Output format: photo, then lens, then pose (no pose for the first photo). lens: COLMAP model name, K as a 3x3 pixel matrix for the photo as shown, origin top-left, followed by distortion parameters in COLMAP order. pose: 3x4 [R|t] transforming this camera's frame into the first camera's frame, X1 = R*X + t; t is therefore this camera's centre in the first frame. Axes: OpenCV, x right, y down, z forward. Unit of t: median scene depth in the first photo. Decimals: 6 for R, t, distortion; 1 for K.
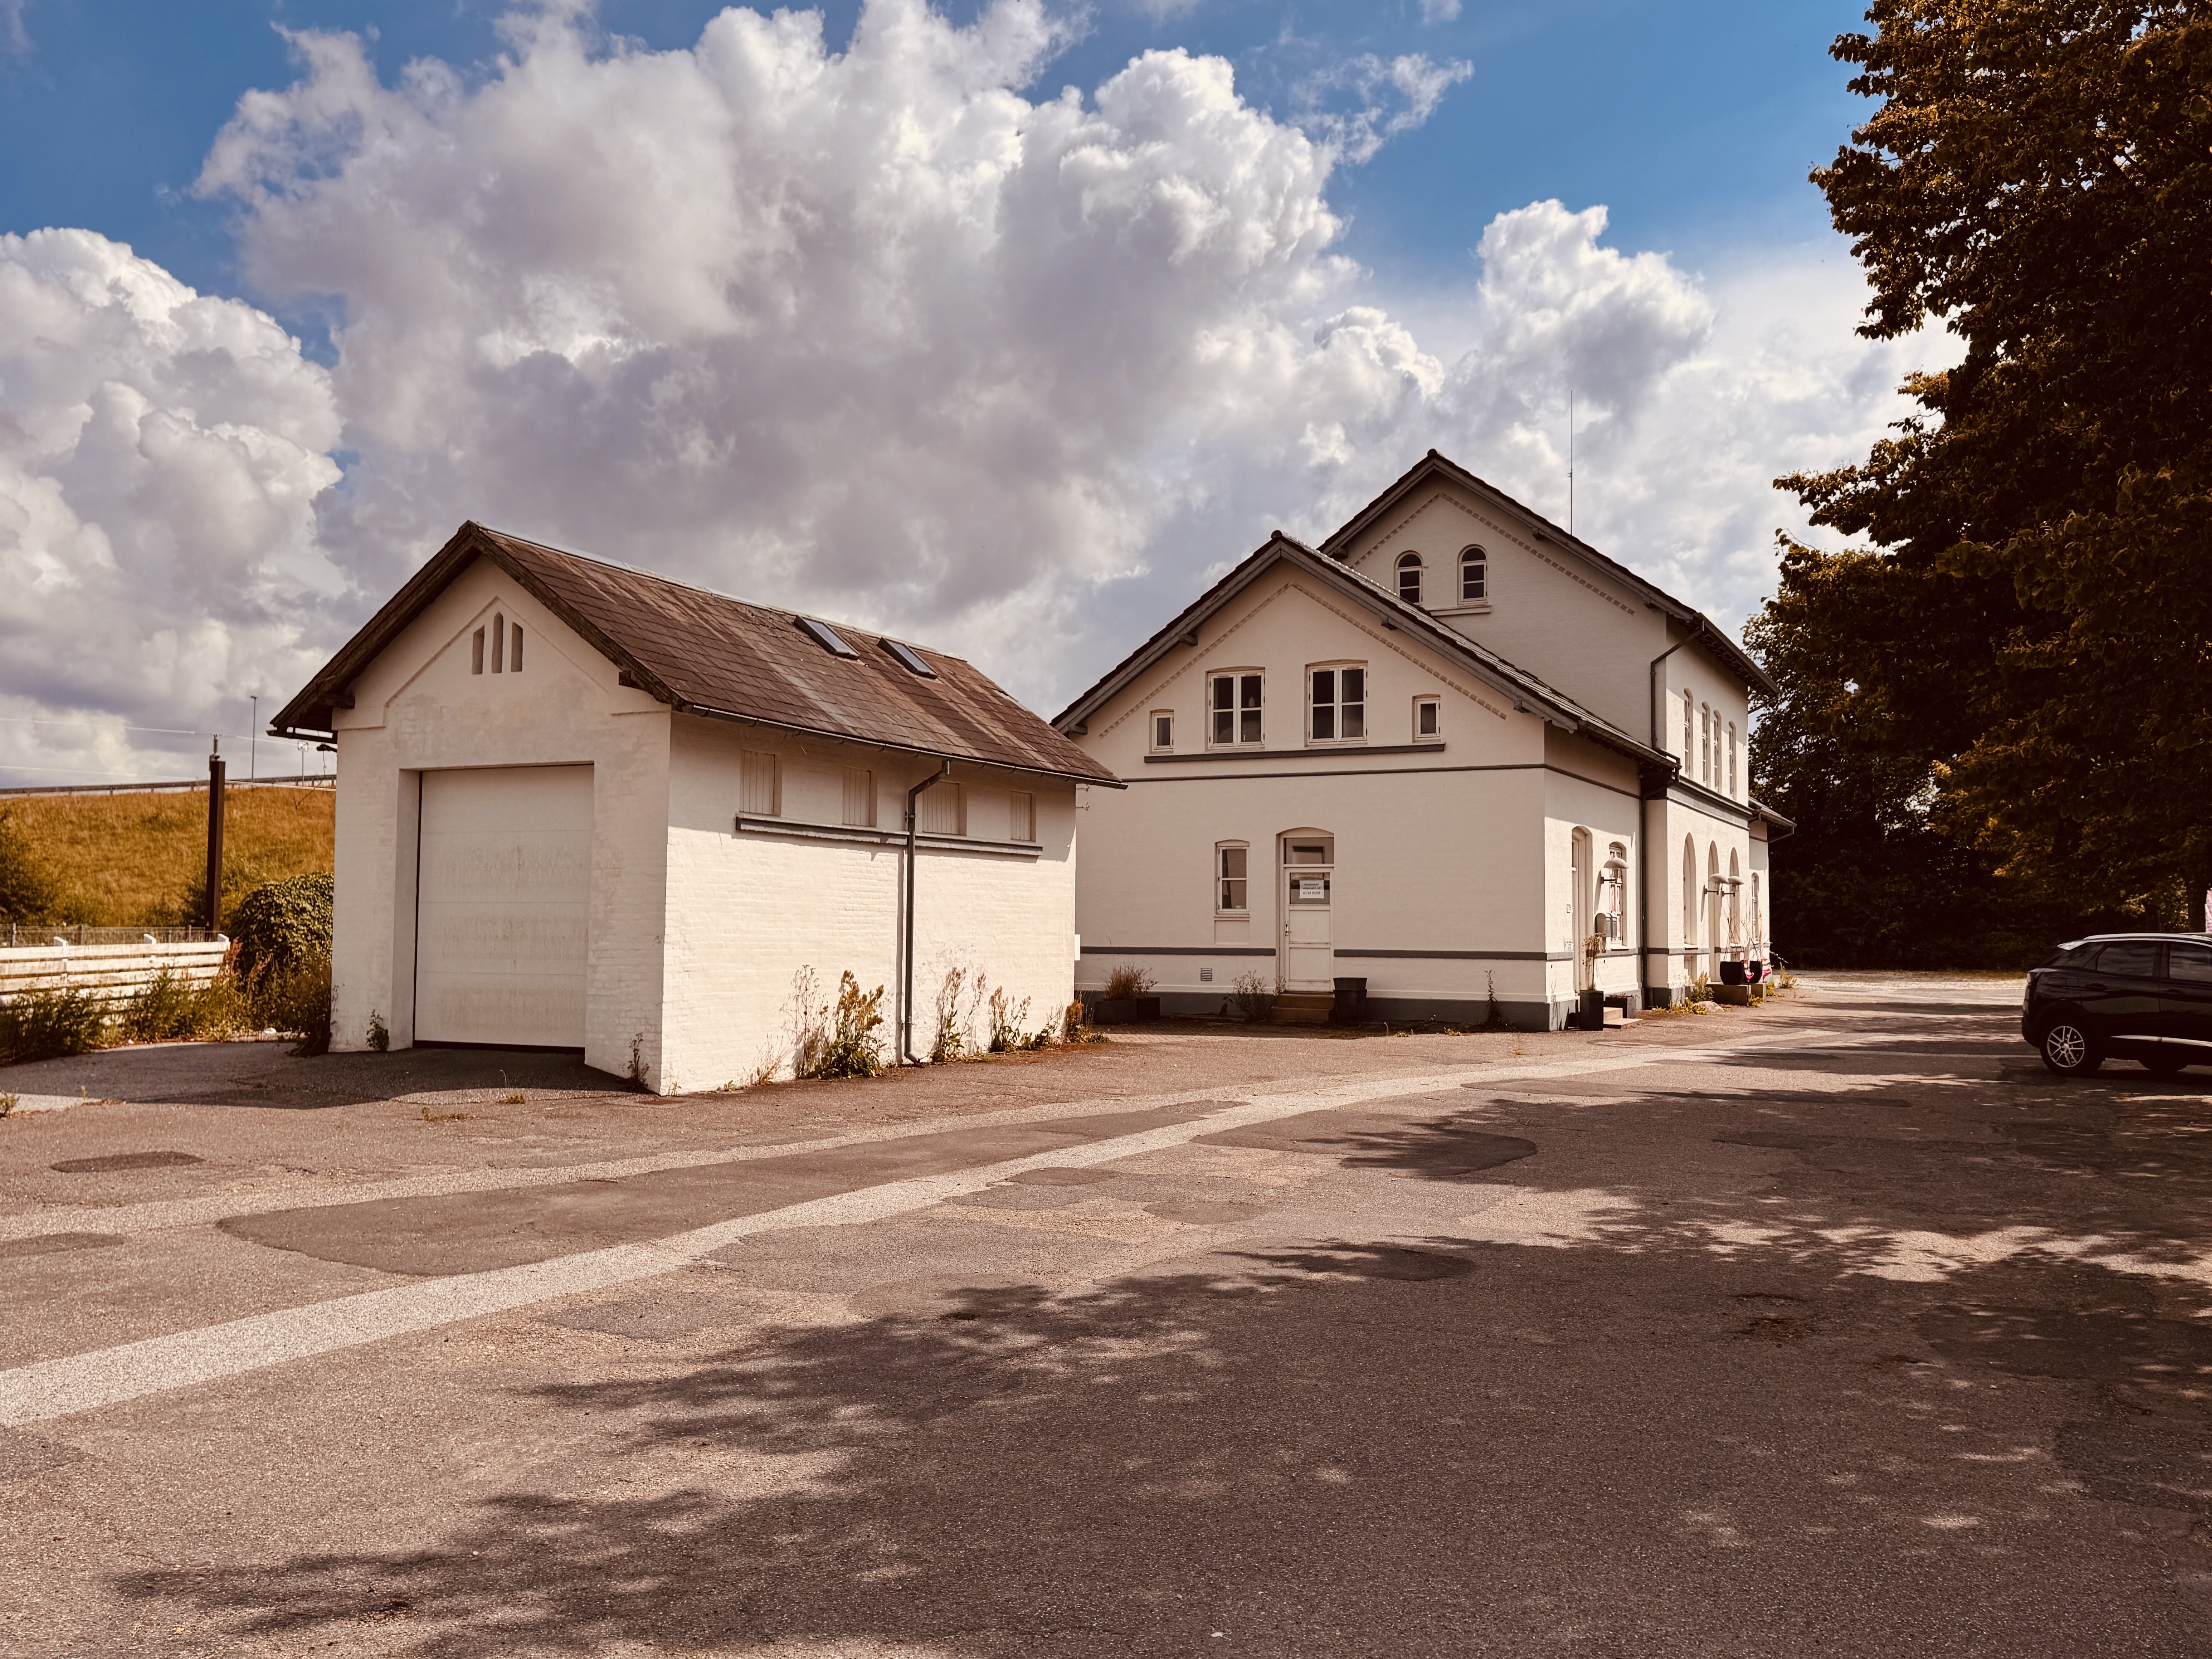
lens RADIAL K [[1787.9, 0, 1106.0], [0, 1787.9, 829.5], [0, 0, 1]] dist [0.082302, -0.000381]
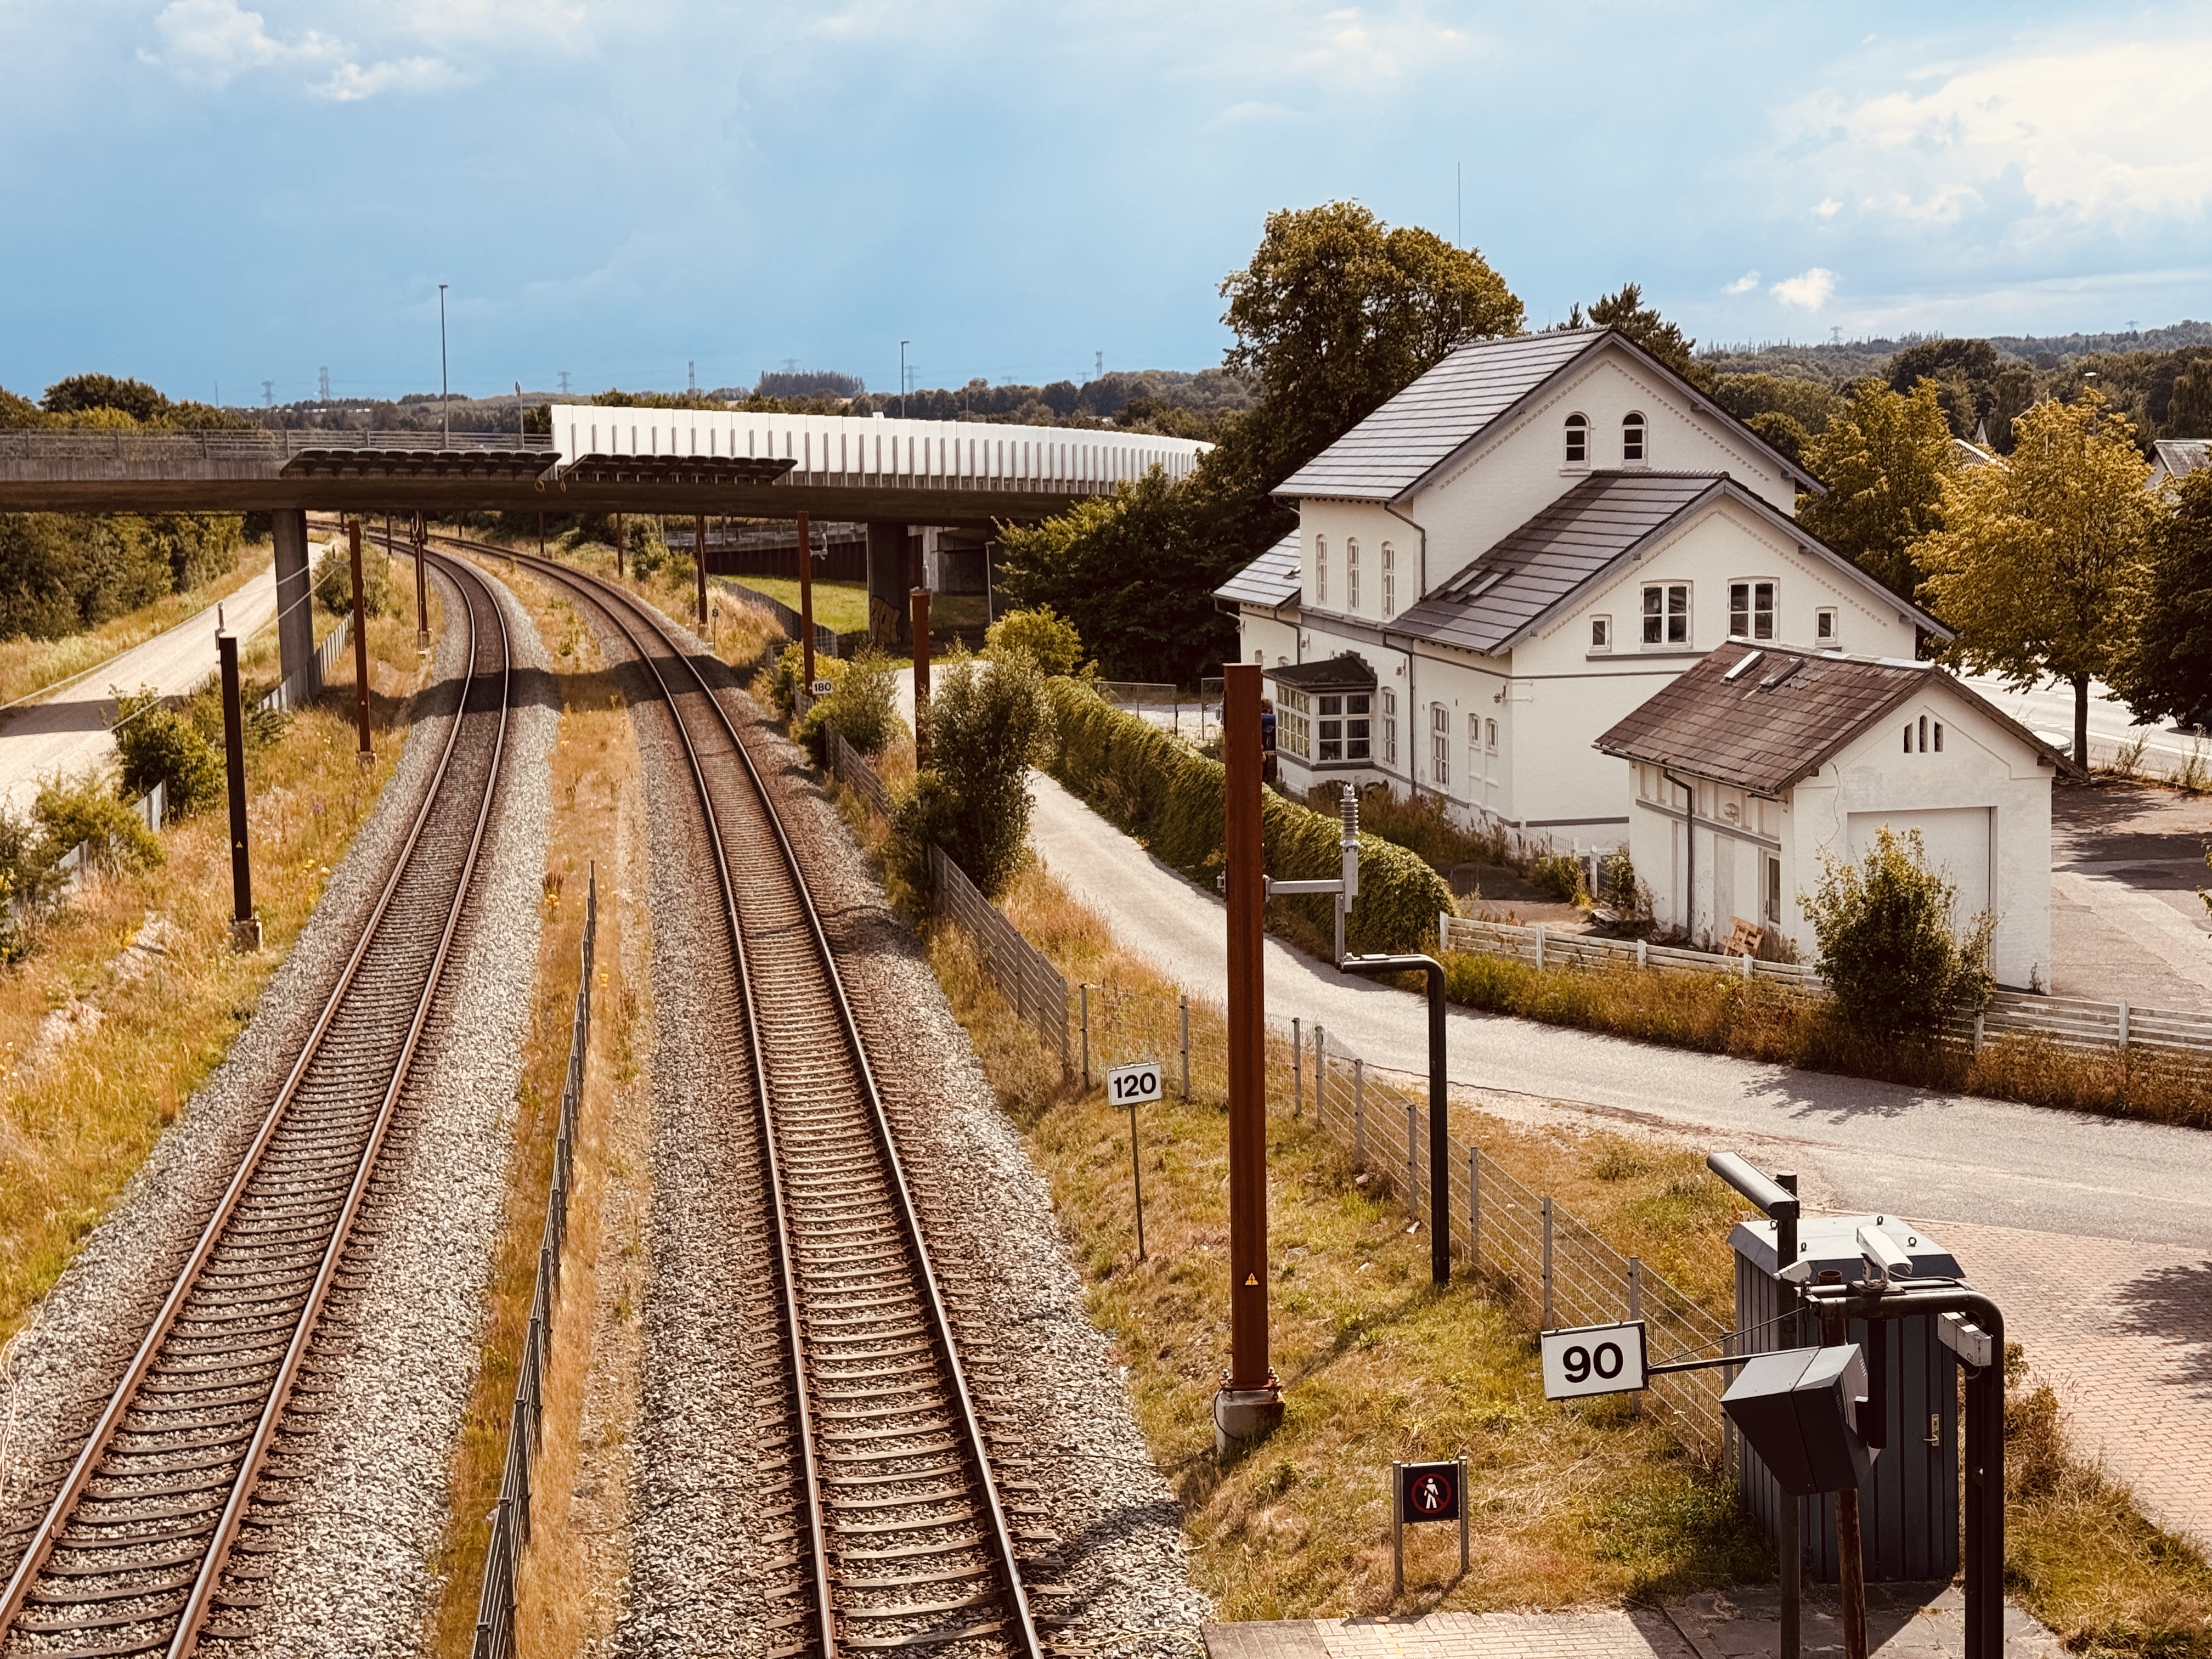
lens RADIAL K [[3156.1, 0, 1134.4], [0, 3156.1, 799.5], [0, 0, 1]] dist [0.218343, -0.414086]
pose [[0.808694, -0.088481, 0.581537, -1.456085], [-0.005871, 0.987359, 0.158392, -0.279301], [-0.588201, -0.131505, 0.797951, -0.494557]]
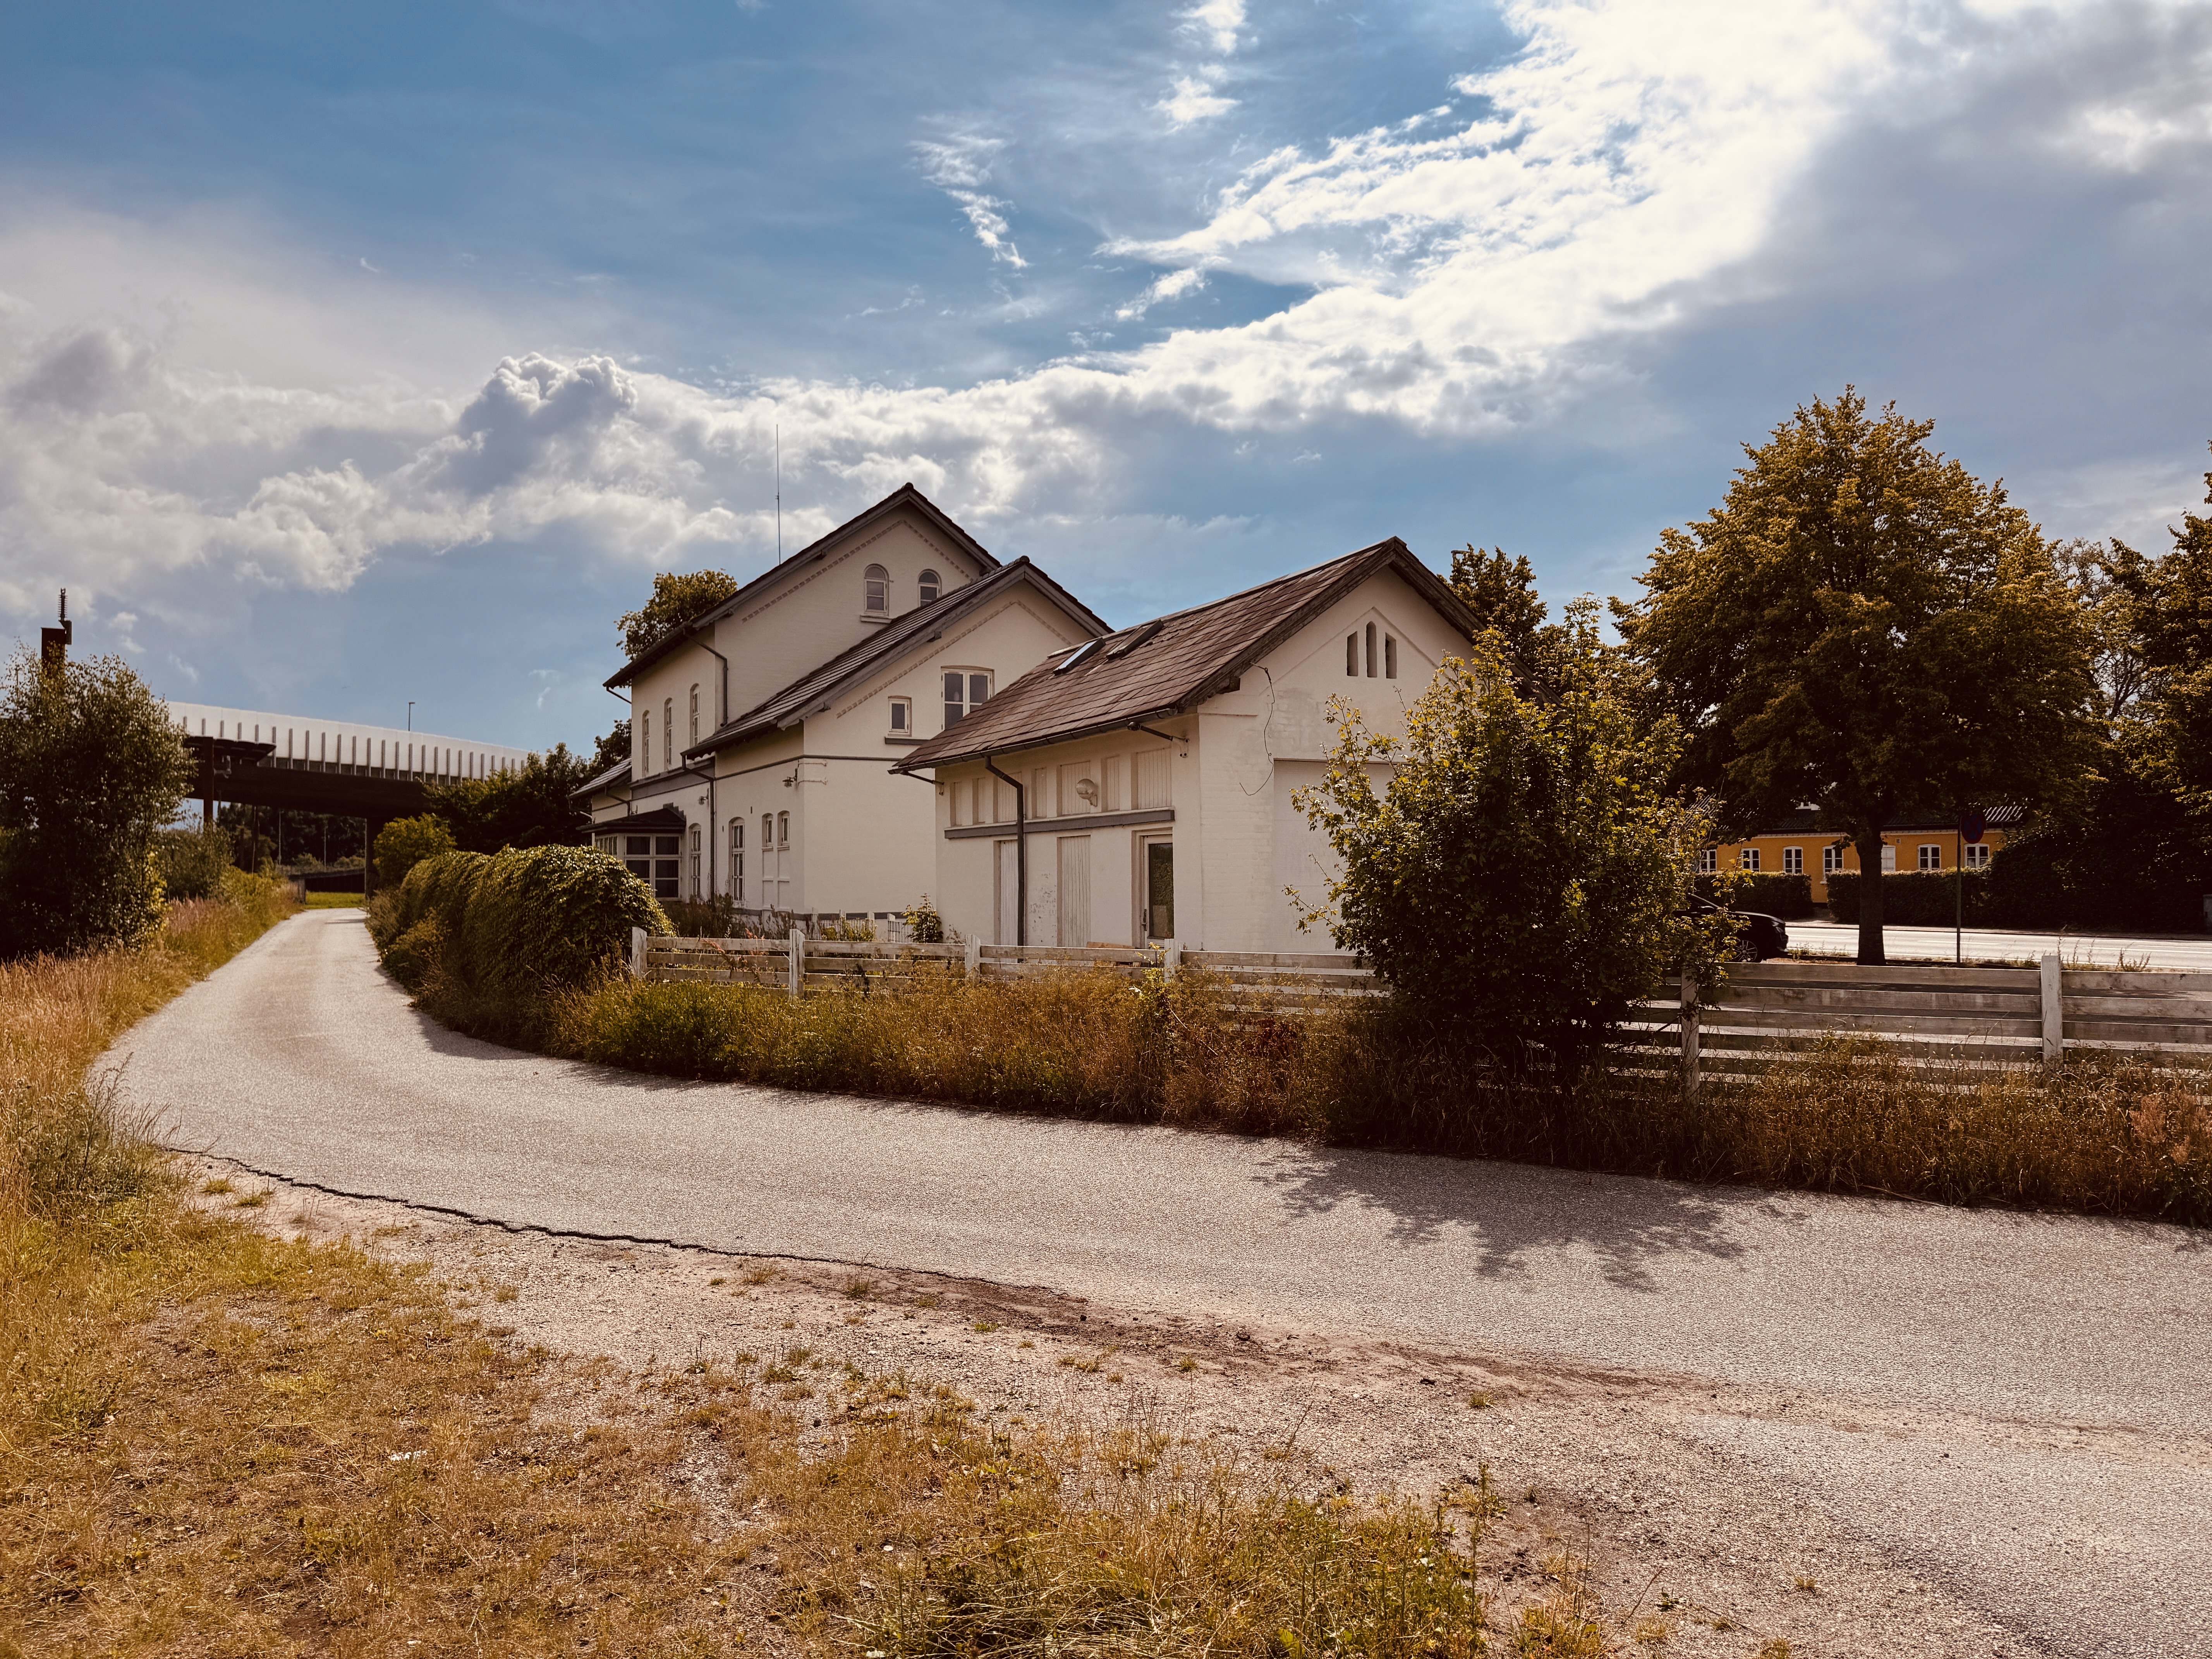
lens RADIAL K [[1560.0, 0, 1139.6], [0, 1560.0, 836.5], [0, 0, 1]] dist [0.182151, -0.275985]
pose [[0.601539, 0.009304, 0.798790, -0.667568], [-0.033903, 0.999329, 0.013891, 0.001037], [-0.798124, -0.035438, 0.601450, 0.302122]]
